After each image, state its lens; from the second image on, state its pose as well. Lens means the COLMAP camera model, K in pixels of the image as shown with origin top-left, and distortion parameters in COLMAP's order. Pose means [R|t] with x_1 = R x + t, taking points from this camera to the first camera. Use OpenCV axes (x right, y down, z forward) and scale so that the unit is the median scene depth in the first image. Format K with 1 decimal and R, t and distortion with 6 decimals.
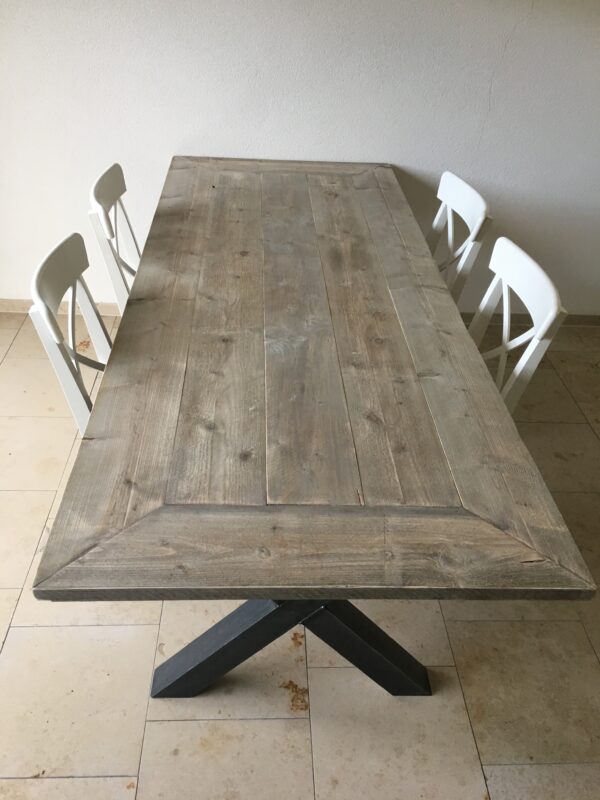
lens RADIAL K [[679.7, 0, 304.2], [0, 679.7, 398.6], [0, 0, 1]] dist [0.085231, -0.122513]
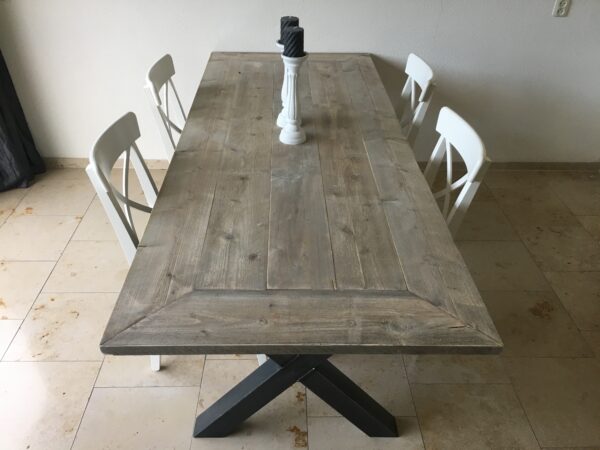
lens RADIAL K [[509.8, 0, 300.0], [0, 509.8, 225.0], [0, 0, 1]] dist [0.085231, -0.122513]
pose [[0.998907, -0.015911, -0.043942, 0.046978], [0.014989, 0.999662, -0.021231, 0.034741], [0.044265, 0.020549, 0.998808, -0.037933]]
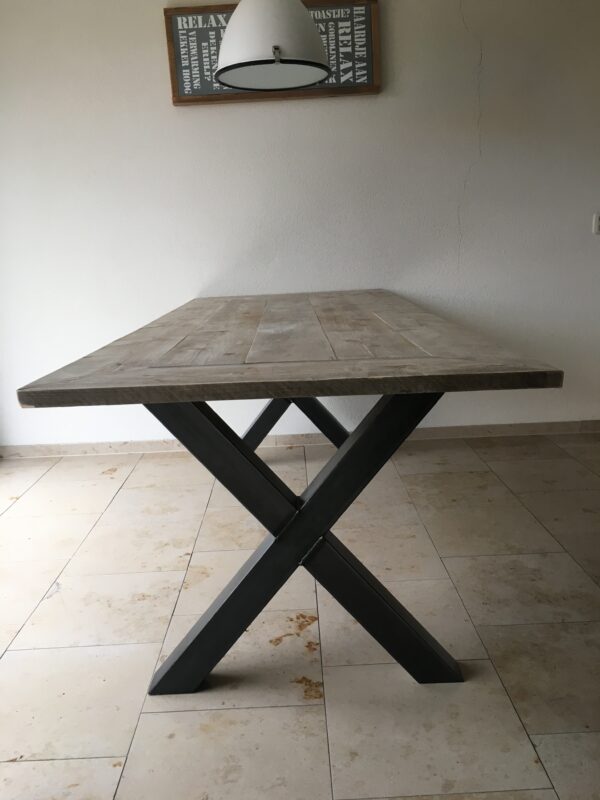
lens RADIAL K [[679.7, 0, 304.2], [0, 679.7, 398.6], [0, 0, 1]] dist [0.085231, -0.122513]
pose [[0.994507, -0.091133, -0.051476, 0.066380], [0.063192, 0.914858, -0.398801, 0.481279], [0.083437, 0.393357, 0.915592, 0.041178]]
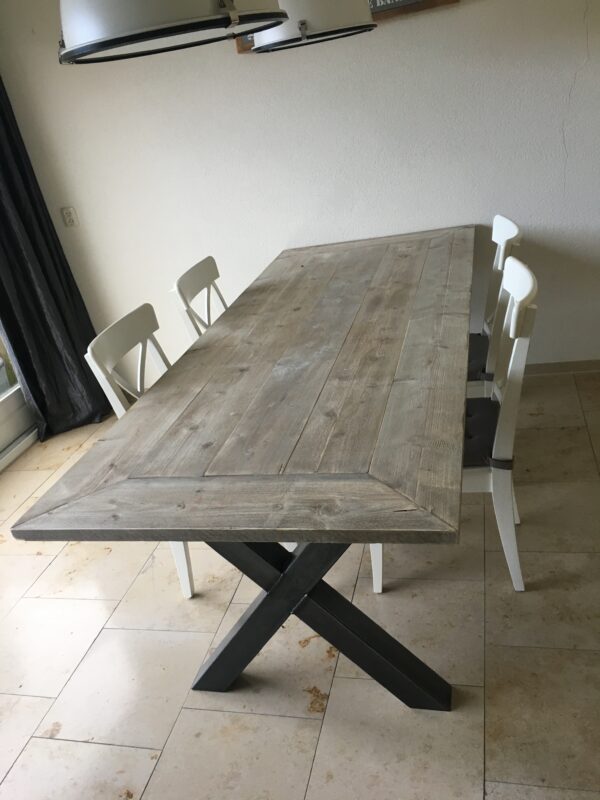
lens RADIAL K [[679.7, 0, 304.2], [0, 679.7, 398.6], [0, 0, 1]] dist [0.085231, -0.122513]
pose [[0.931473, -0.084229, -0.353926, 0.411821], [0.023140, 0.984577, -0.173413, 0.176293], [0.363074, 0.153340, 0.919056, -0.040994]]
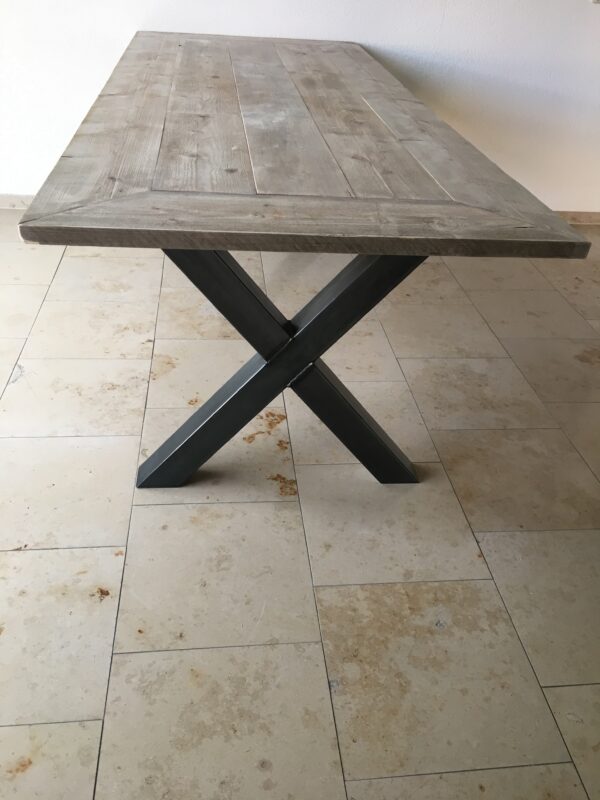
lens RADIAL K [[679.7, 0, 304.2], [0, 679.7, 398.6], [0, 0, 1]] dist [0.085231, -0.122513]
pose [[0.998016, -0.027942, 0.056423, -0.038290], [0.029260, 0.999315, -0.022667, 0.358326], [-0.055751, 0.024273, 0.998150, 0.016640]]
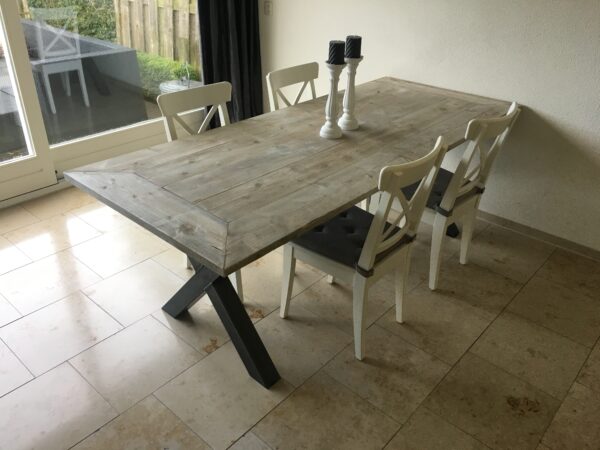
lens RADIAL K [[509.8, 0, 300.0], [0, 509.8, 225.0], [0, 0, 1]] dist [0.085231, -0.122513]
pose [[0.712990, 0.317439, -0.625202, 0.921505], [-0.401360, 0.915891, 0.007316, 0.062447], [0.574939, 0.245715, 0.780428, 0.059793]]
